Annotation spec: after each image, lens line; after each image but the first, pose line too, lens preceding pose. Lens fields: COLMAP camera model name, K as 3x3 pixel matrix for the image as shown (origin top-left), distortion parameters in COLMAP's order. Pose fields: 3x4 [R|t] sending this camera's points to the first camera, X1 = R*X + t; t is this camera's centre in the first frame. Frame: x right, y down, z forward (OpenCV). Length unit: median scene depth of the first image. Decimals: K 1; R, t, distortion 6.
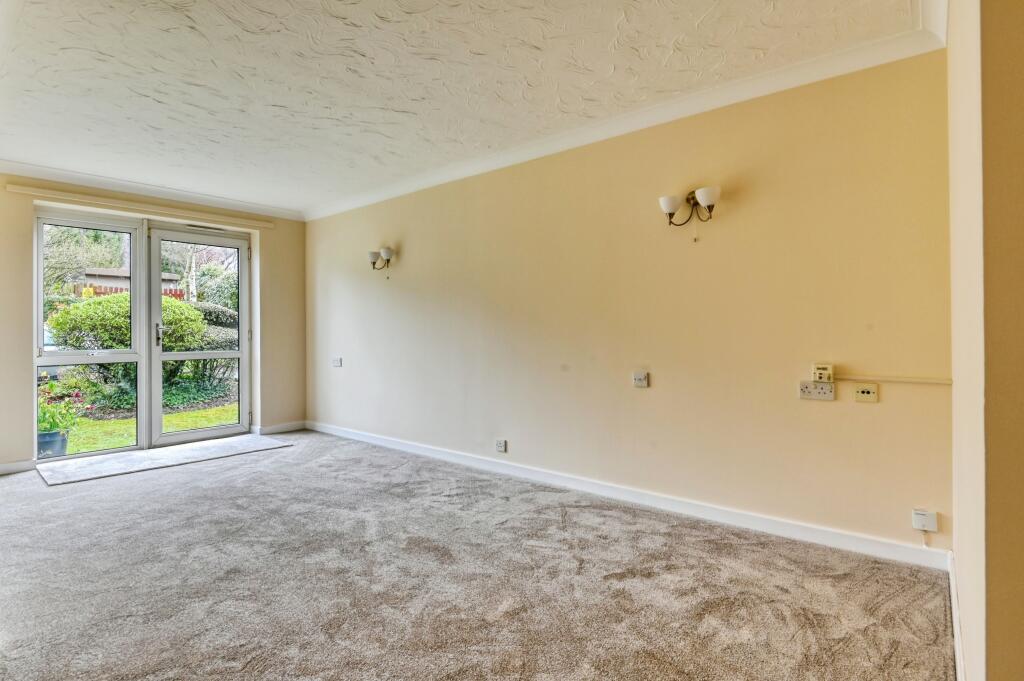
lens RADIAL K [[478.5, 0, 509.2], [0, 478.5, 335.4], [0, 0, 1]] dist [-0.001874, -0.011178]
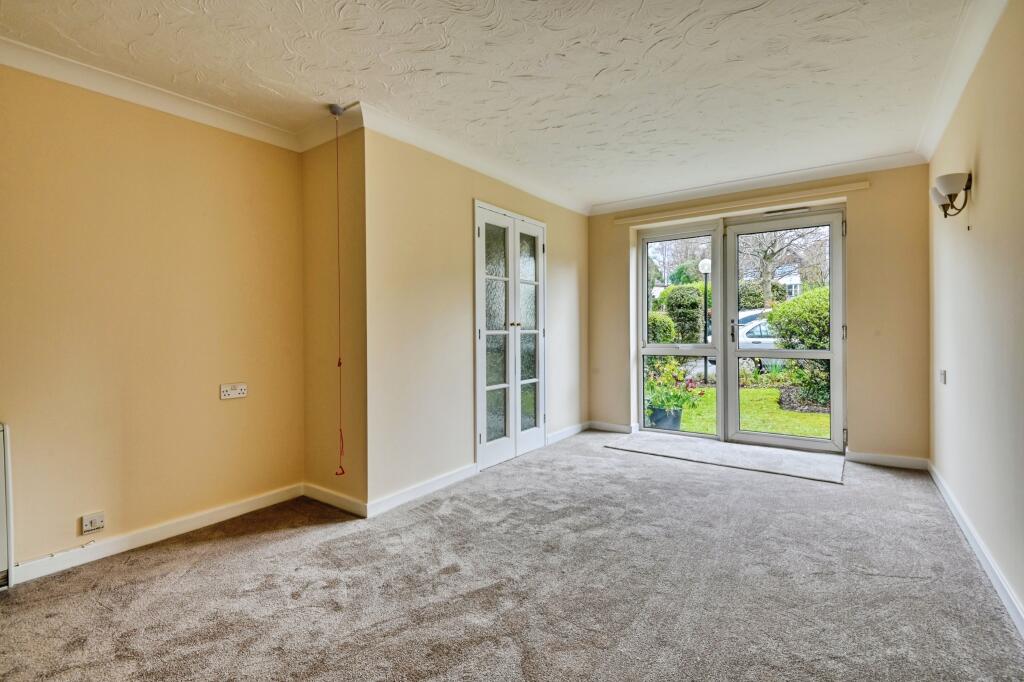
lens RADIAL K [[478.5, 0, 509.2], [0, 478.5, 335.9], [0, 0, 1]] dist [-0.001874, -0.011178]
pose [[0.096663, 0.020149, -0.995113, 0.221611], [-0.002217, 0.999797, 0.020028, -0.009821], [0.995315, 0.000271, 0.096688, 0.438070]]
